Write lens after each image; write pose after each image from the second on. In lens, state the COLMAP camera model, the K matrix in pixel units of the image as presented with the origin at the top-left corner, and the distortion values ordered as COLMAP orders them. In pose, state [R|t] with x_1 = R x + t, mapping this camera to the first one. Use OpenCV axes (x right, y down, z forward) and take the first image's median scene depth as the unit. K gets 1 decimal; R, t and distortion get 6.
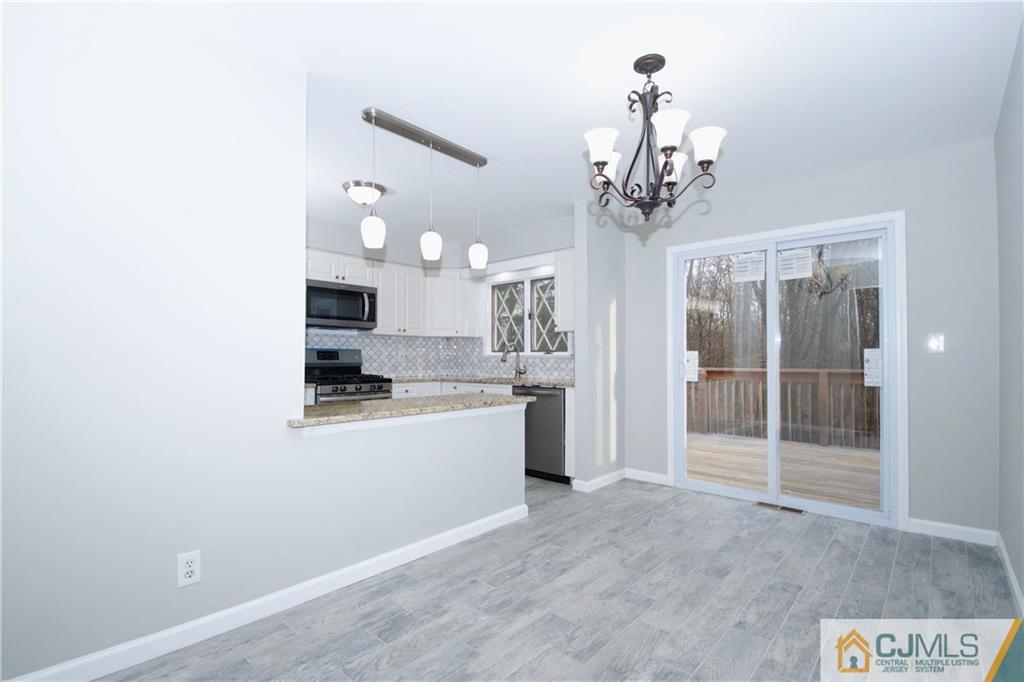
lens RADIAL K [[470.7, 0, 512.4], [0, 470.7, 346.2], [0, 0, 1]] dist [-0.000148, -0.000654]
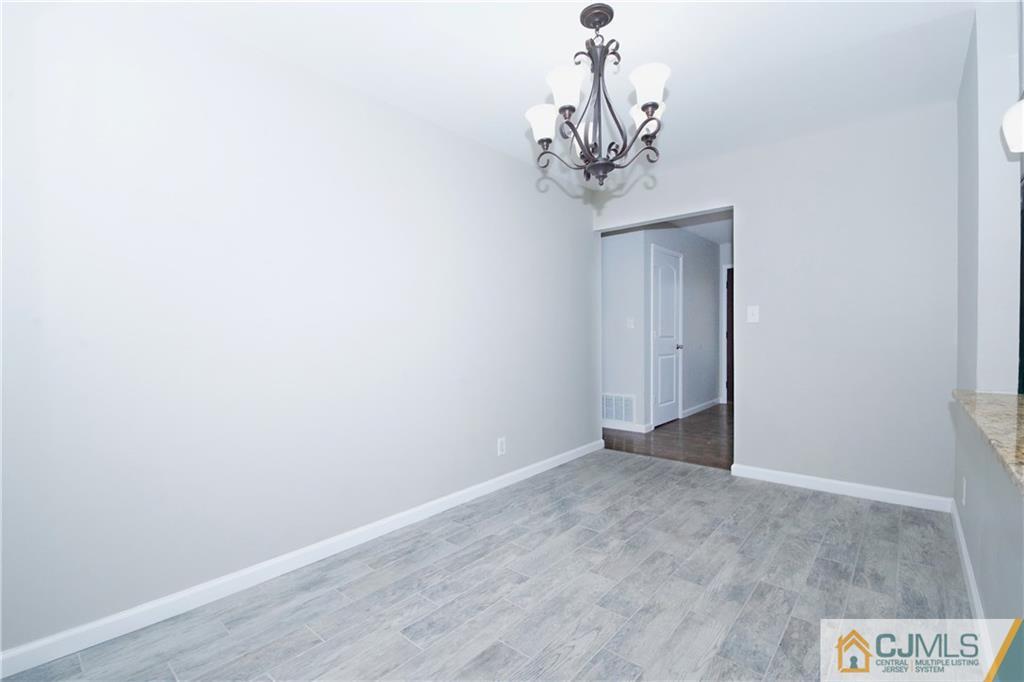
lens RADIAL K [[465.5, 0, 514.7], [0, 465.5, 333.3], [0, 0, 1]] dist [0.000695, -0.000172]
pose [[-0.999776, 0.007909, -0.019633, 0.427404], [0.008253, 0.999814, -0.017460, 0.039693], [0.019492, -0.017618, -0.999655, 1.710337]]
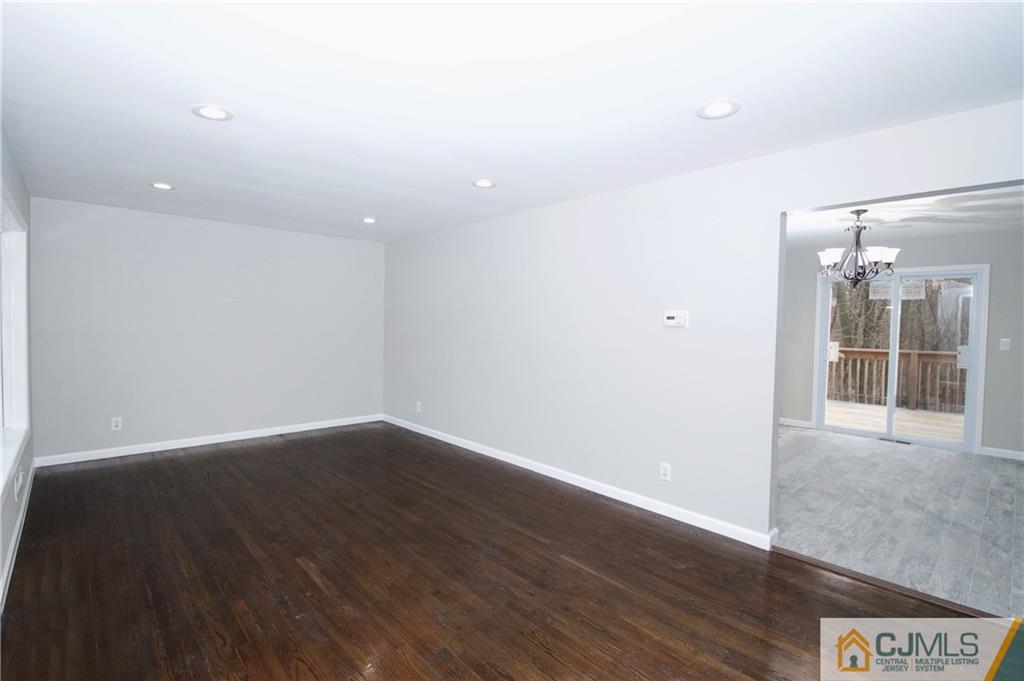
lens RADIAL K [[465.5, 0, 514.7], [0, 465.5, 332.8], [0, 0, 1]] dist [0.000695, -0.000172]
pose [[0.995721, 0.019013, -0.090433, -0.880356], [-0.015240, 0.998991, 0.042237, -0.116872], [0.091145, -0.040678, 0.995007, -1.032301]]
